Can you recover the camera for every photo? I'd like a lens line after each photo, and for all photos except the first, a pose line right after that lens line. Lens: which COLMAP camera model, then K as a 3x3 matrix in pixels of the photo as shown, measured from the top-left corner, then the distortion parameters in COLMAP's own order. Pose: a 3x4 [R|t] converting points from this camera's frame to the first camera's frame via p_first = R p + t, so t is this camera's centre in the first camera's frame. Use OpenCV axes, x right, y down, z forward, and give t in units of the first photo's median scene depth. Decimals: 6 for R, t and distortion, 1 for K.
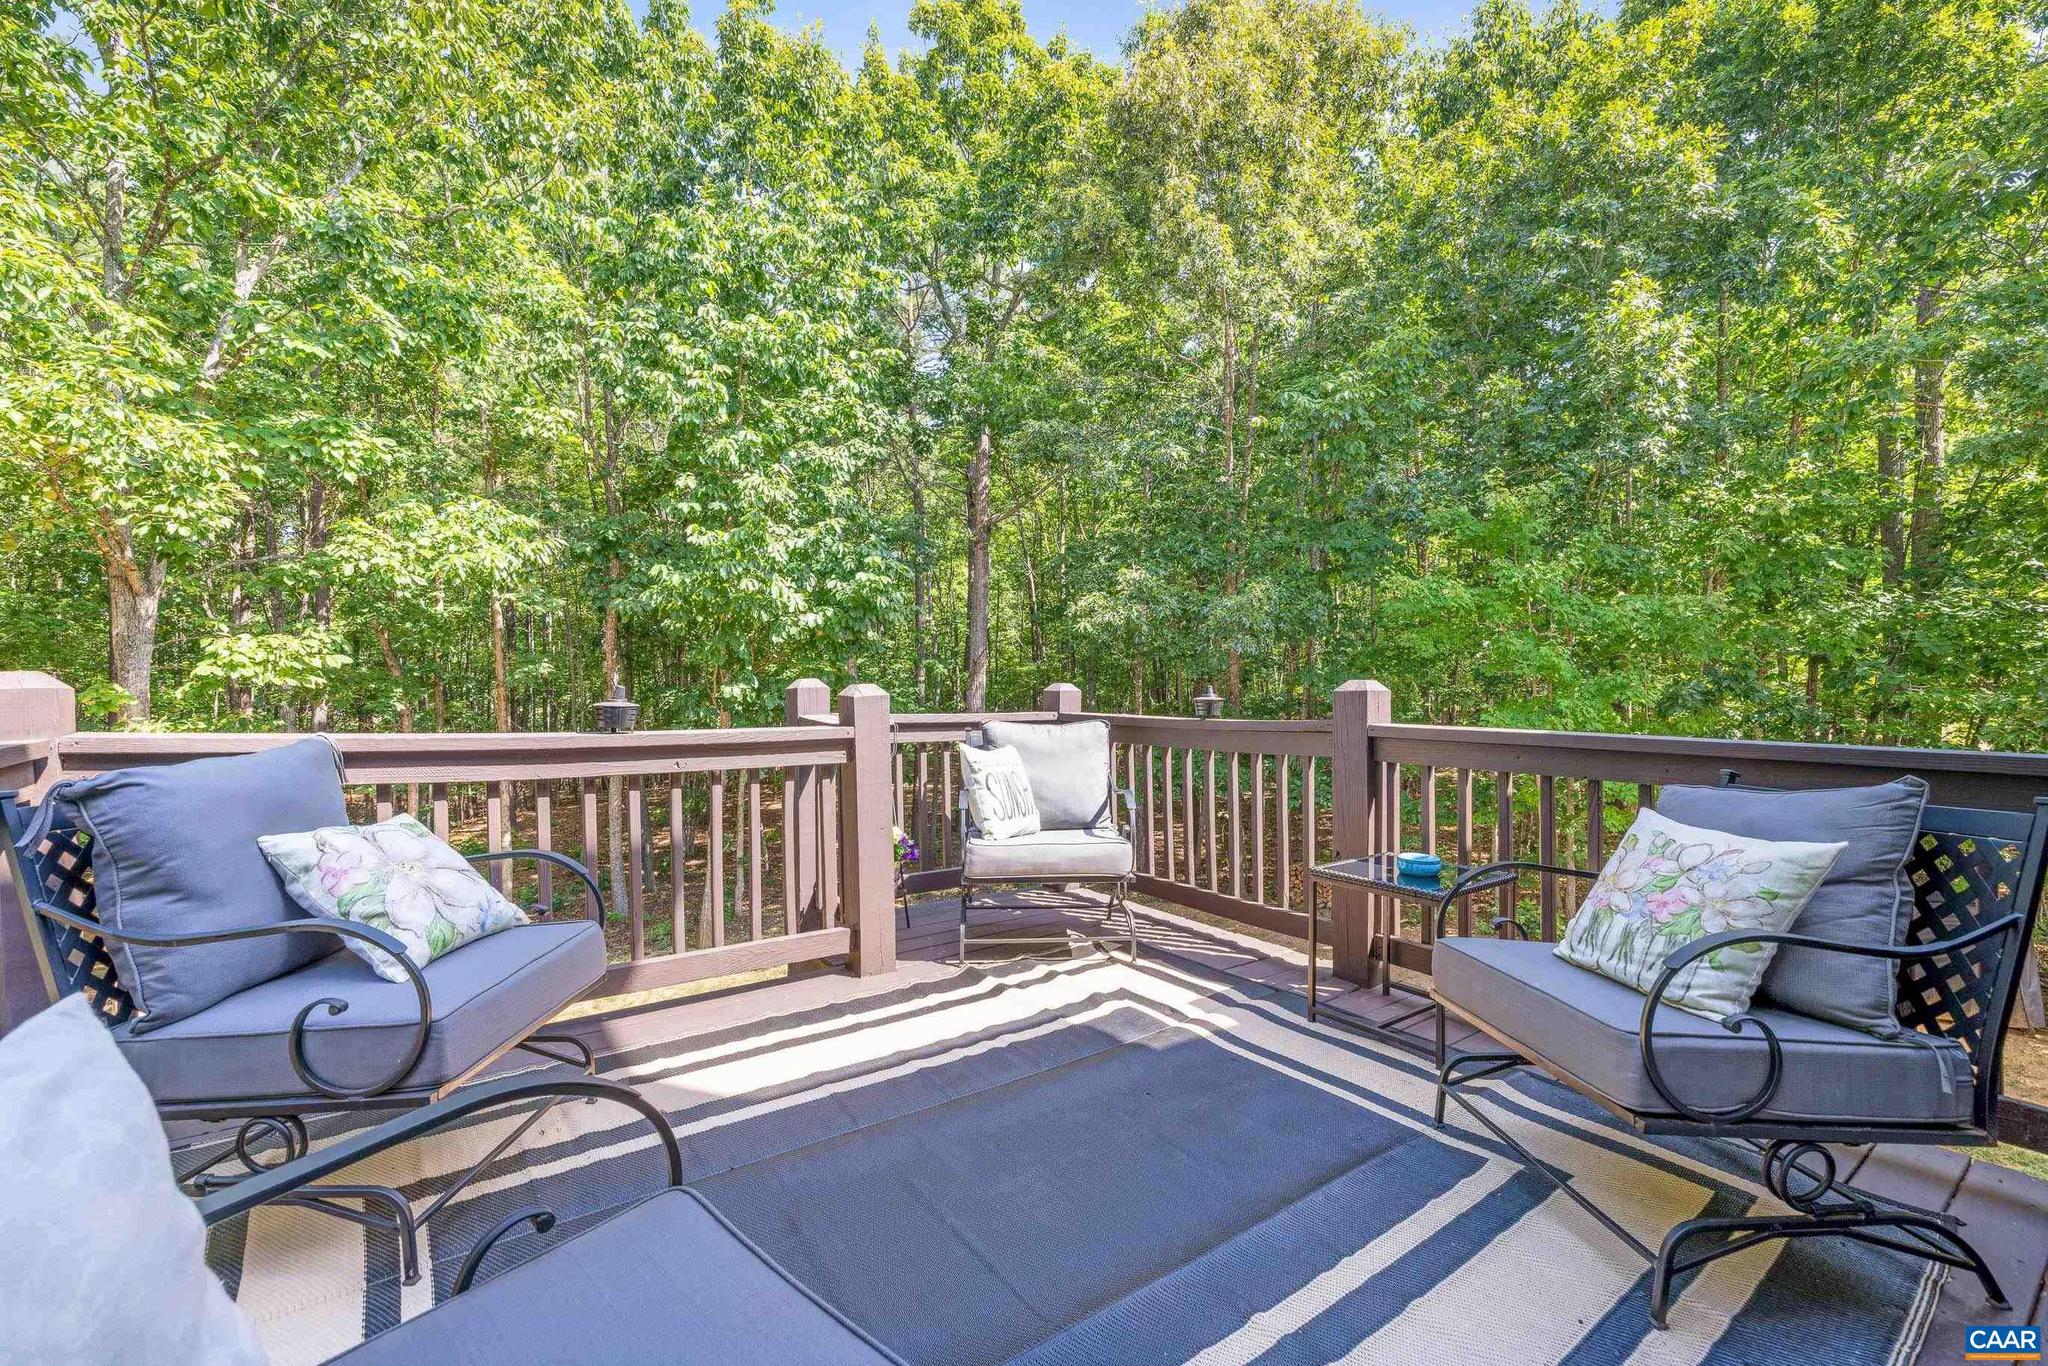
lens RADIAL K [[864.4, 0, 1024.9], [0, 864.4, 685.7], [0, 0, 1]] dist [0.001031, 0.002497]
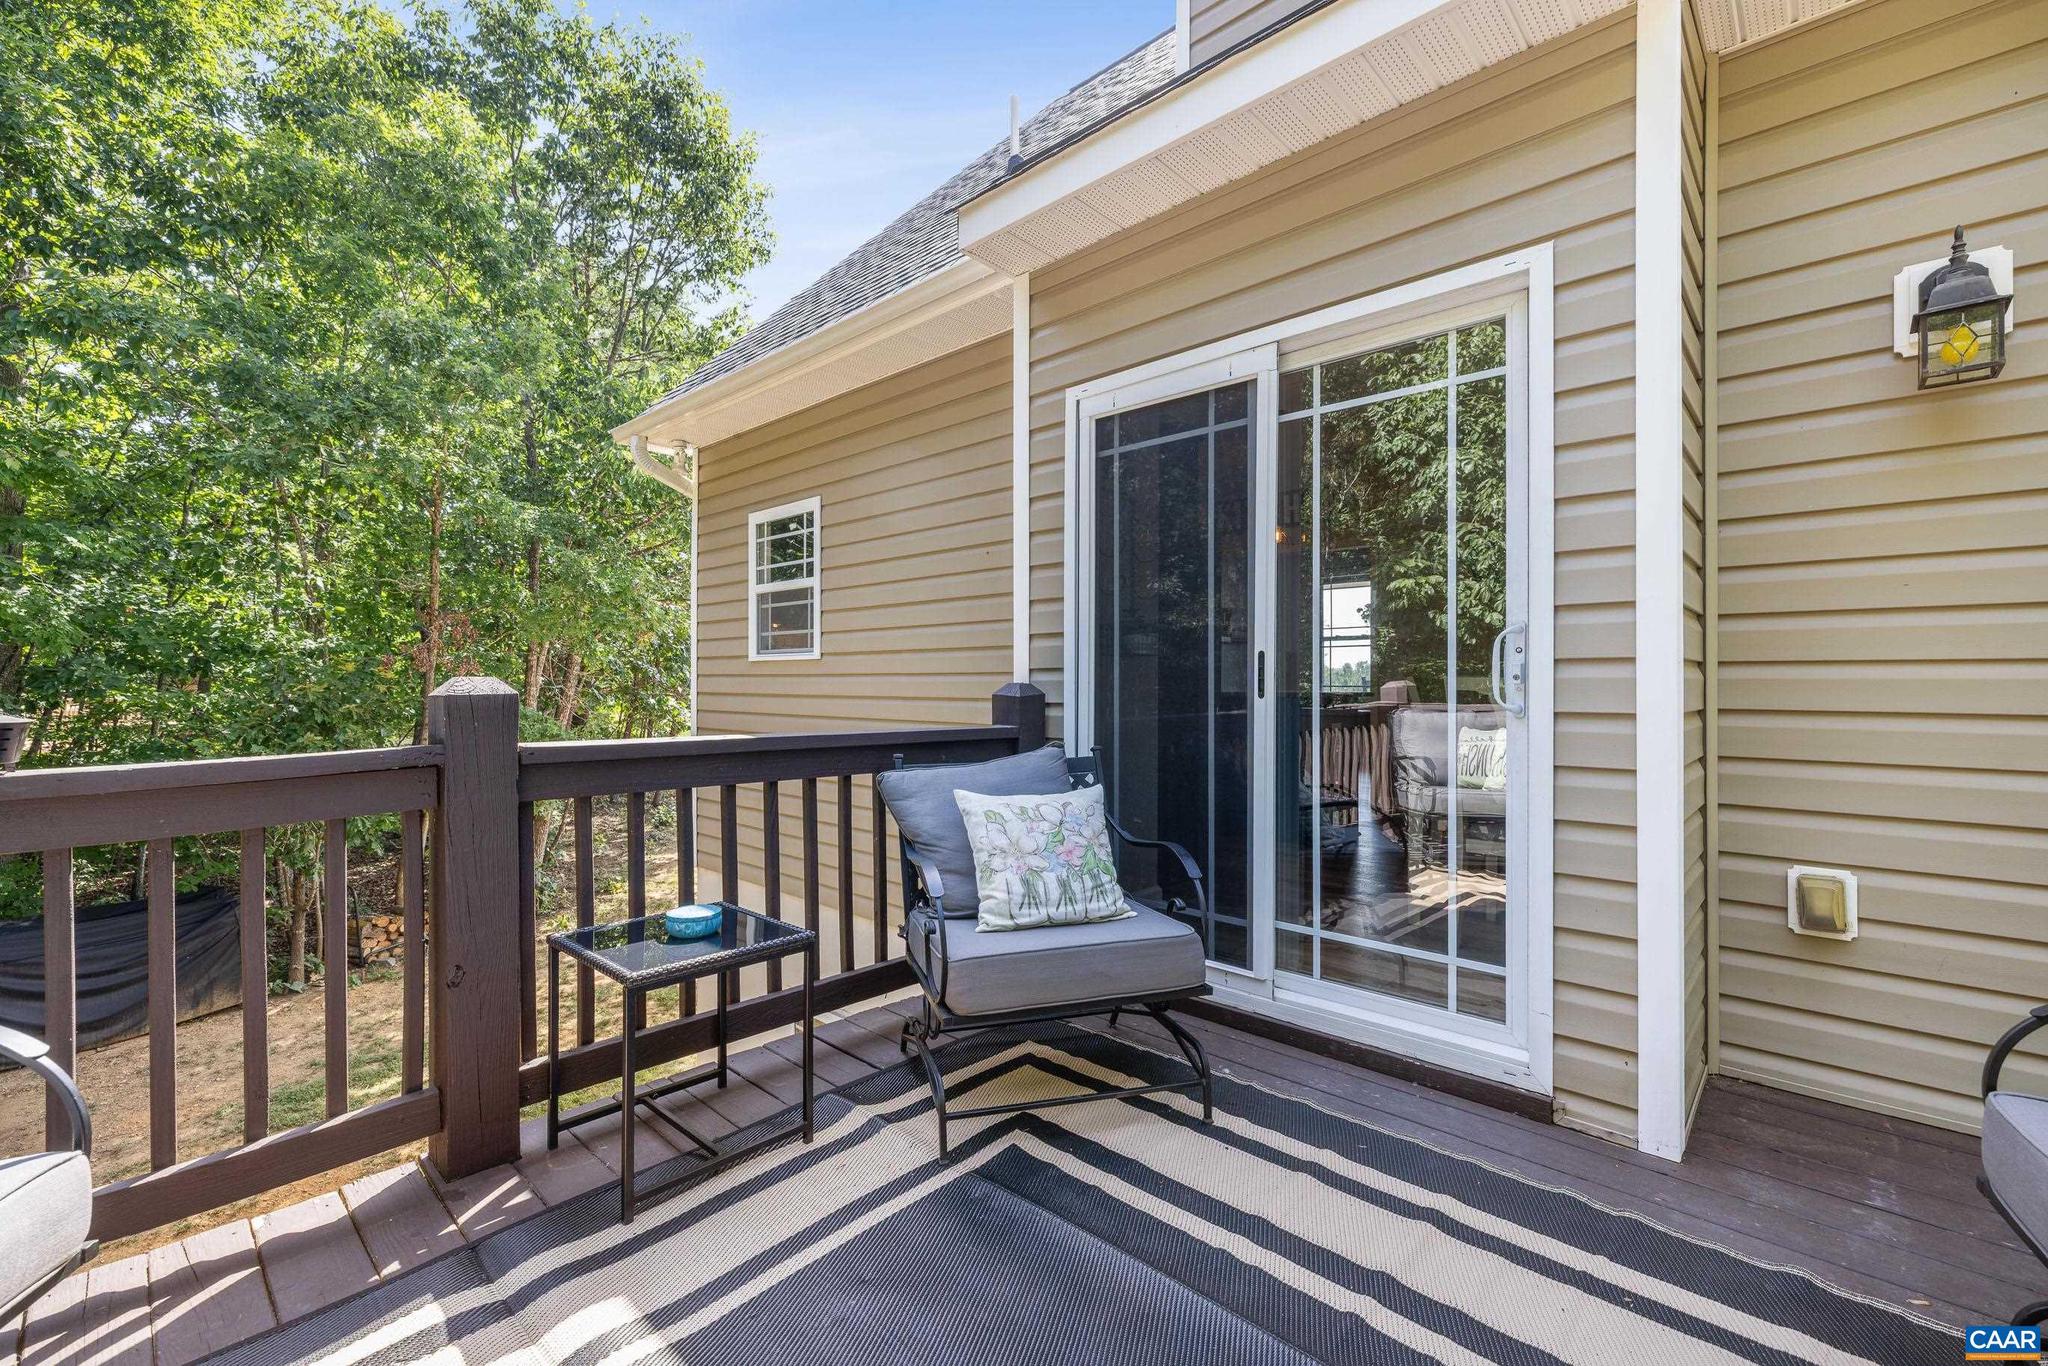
lens RADIAL K [[864.4, 0, 1022.9], [0, 864.4, 682.5], [0, 0, 1]] dist [0.001031, 0.002497]
pose [[-0.186648, -0.010300, 0.982373, -0.221991], [0.001019, 0.999942, 0.010677, -0.008783], [-0.982426, 0.002994, -0.186626, 0.536885]]
